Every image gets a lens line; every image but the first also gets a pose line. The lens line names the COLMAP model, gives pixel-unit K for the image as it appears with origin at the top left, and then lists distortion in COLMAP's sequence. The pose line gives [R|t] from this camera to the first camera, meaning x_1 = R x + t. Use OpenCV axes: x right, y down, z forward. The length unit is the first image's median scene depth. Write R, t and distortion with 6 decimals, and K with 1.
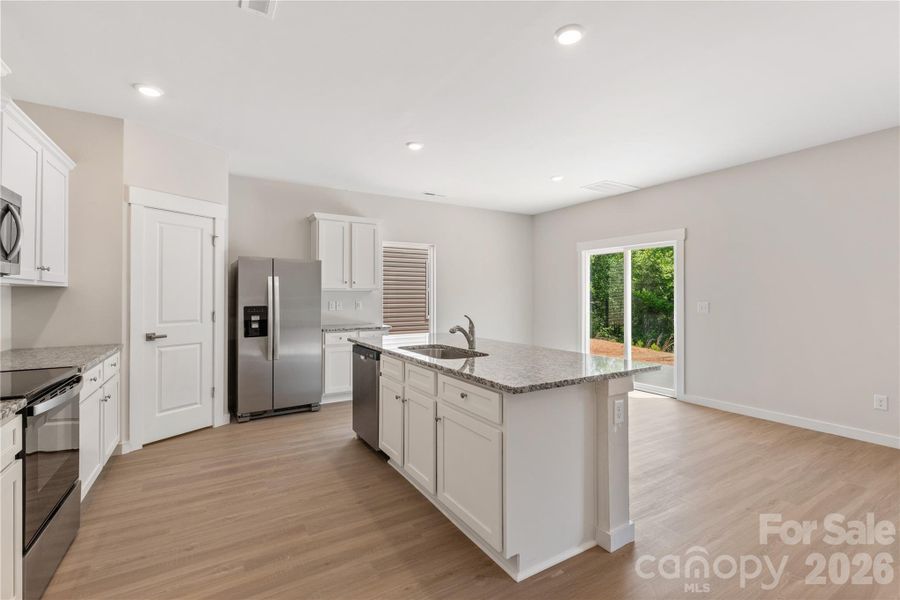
lens RADIAL K [[411.4, 0, 453.3], [0, 411.4, 293.4], [0, 0, 1]] dist [0.003746, -0.000969]
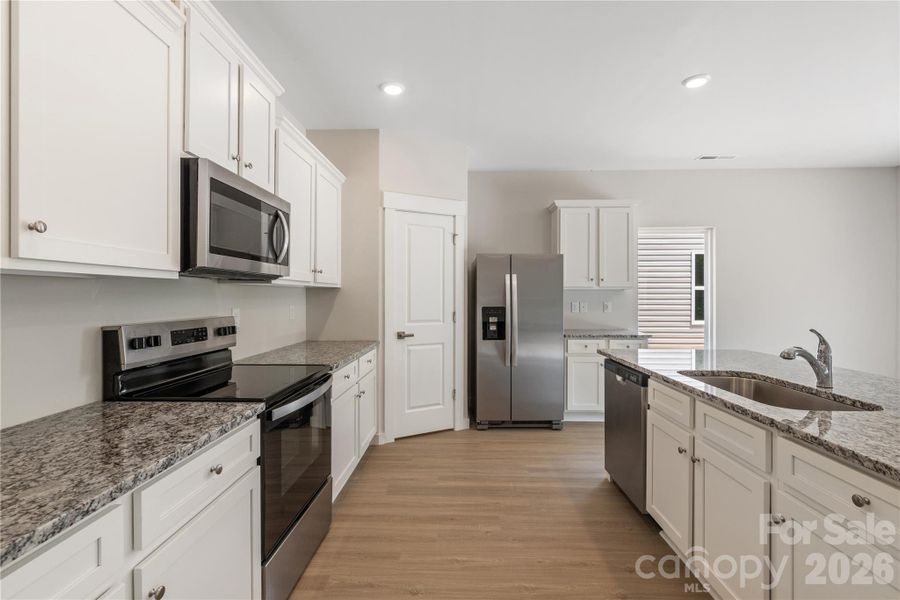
lens RADIAL K [[411.4, 0, 447.4], [0, 411.4, 295.5], [0, 0, 1]] dist [0.003746, -0.000969]
pose [[0.836727, -0.000300, -0.547621, -0.073316], [0.003294, 0.999985, 0.004485, 0.001354], [0.547611, -0.005556, 0.836715, 0.207439]]
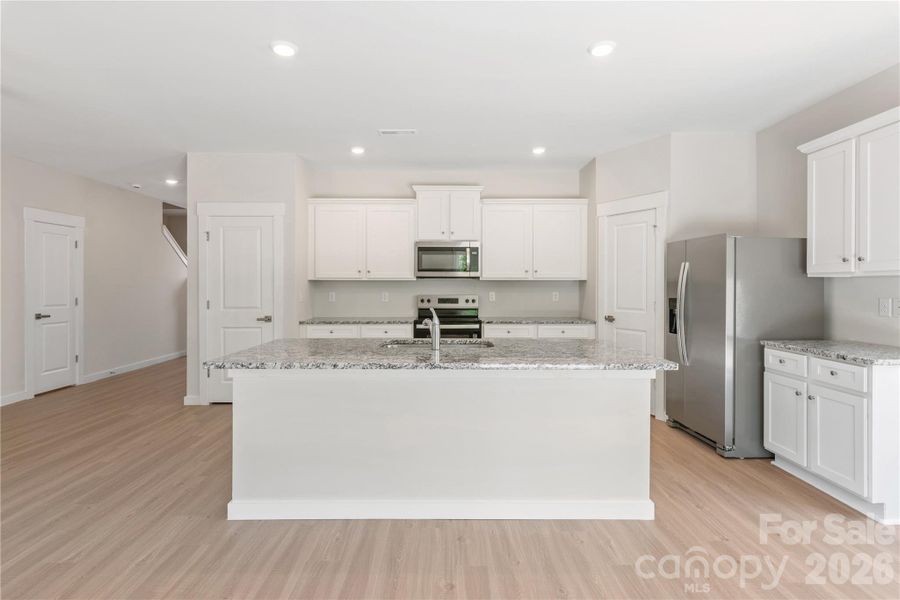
lens RADIAL K [[452.4, 0, 441.1], [0, 452.4, 292.4], [0, 0, 1]] dist [0.000965, -0.001227]
pose [[-0.529743, 0.009377, -0.848107, 0.734262], [0.001042, 0.999945, 0.010405, 0.010375], [0.848158, 0.004629, -0.529724, 1.348394]]
